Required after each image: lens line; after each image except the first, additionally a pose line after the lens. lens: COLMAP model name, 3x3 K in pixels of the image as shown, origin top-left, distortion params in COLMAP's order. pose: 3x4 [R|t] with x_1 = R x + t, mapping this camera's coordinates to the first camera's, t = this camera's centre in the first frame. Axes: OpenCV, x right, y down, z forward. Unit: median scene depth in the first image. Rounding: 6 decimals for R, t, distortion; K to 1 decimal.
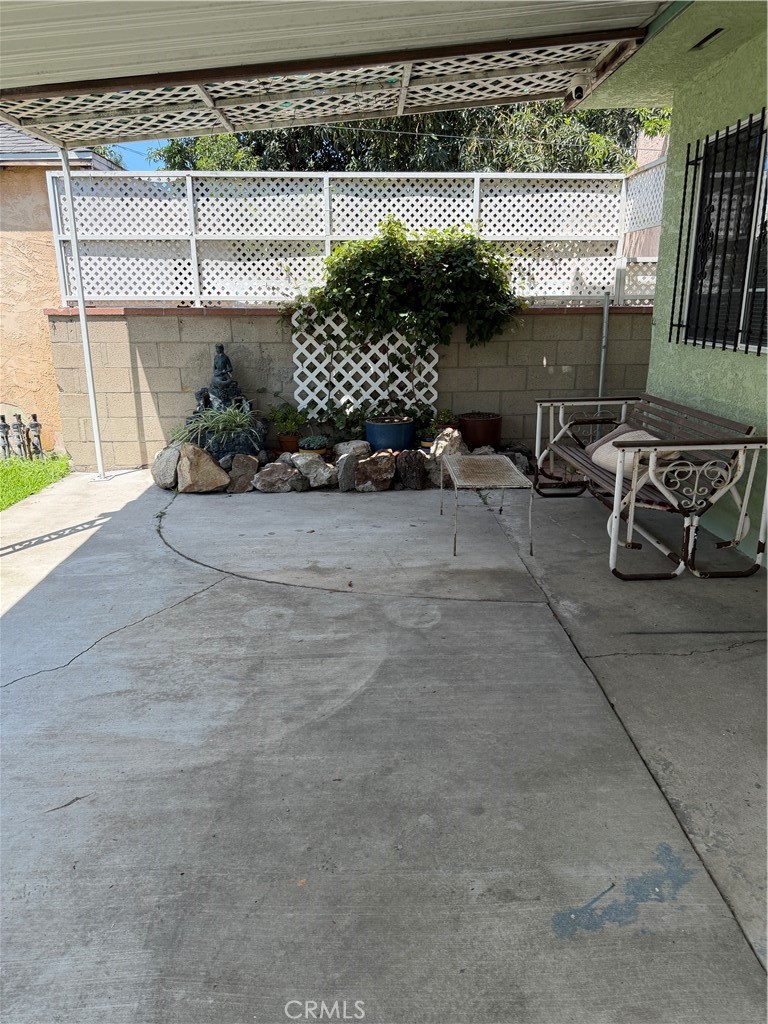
lens RADIAL K [[715.0, 0, 368.0], [0, 715.0, 533.9], [0, 0, 1]] dist [0.037126, -0.043294]
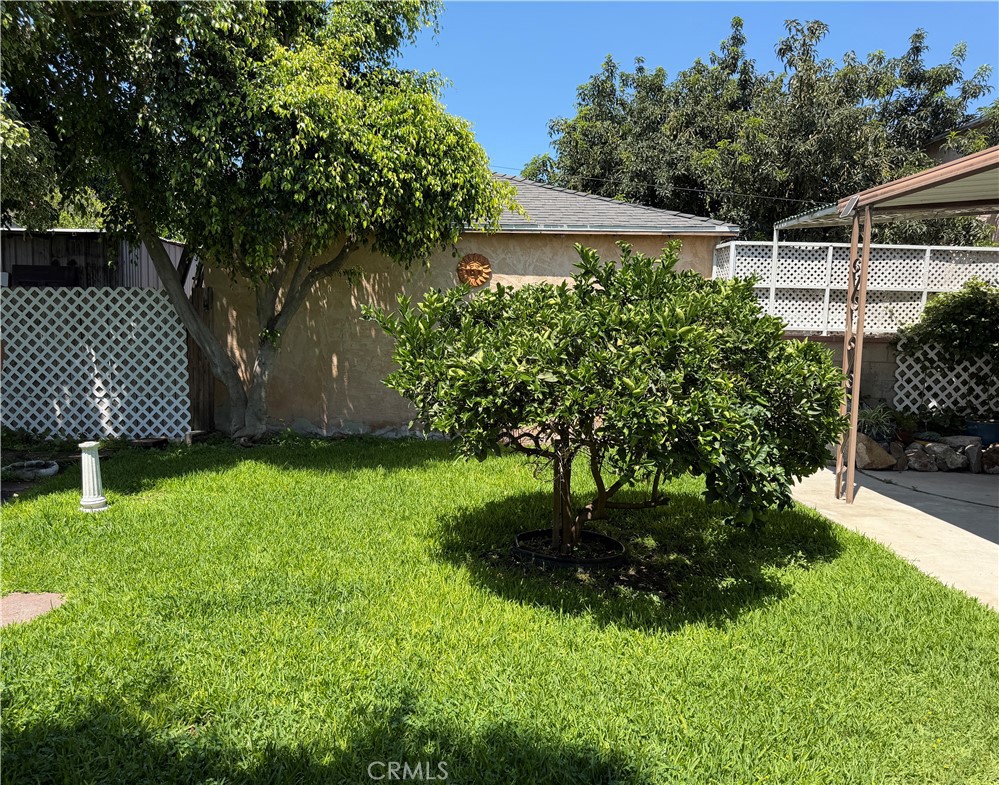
lens RADIAL K [[735.4, 0, 493.4], [0, 735.4, 400.5], [0, 0, 1]] dist [-0.001764, -0.003186]
pose [[0.998085, 0.030349, -0.053896, -0.772475], [-0.040629, 0.978685, -0.201307, 0.107833], [0.046638, 0.203112, 0.978044, -0.356086]]
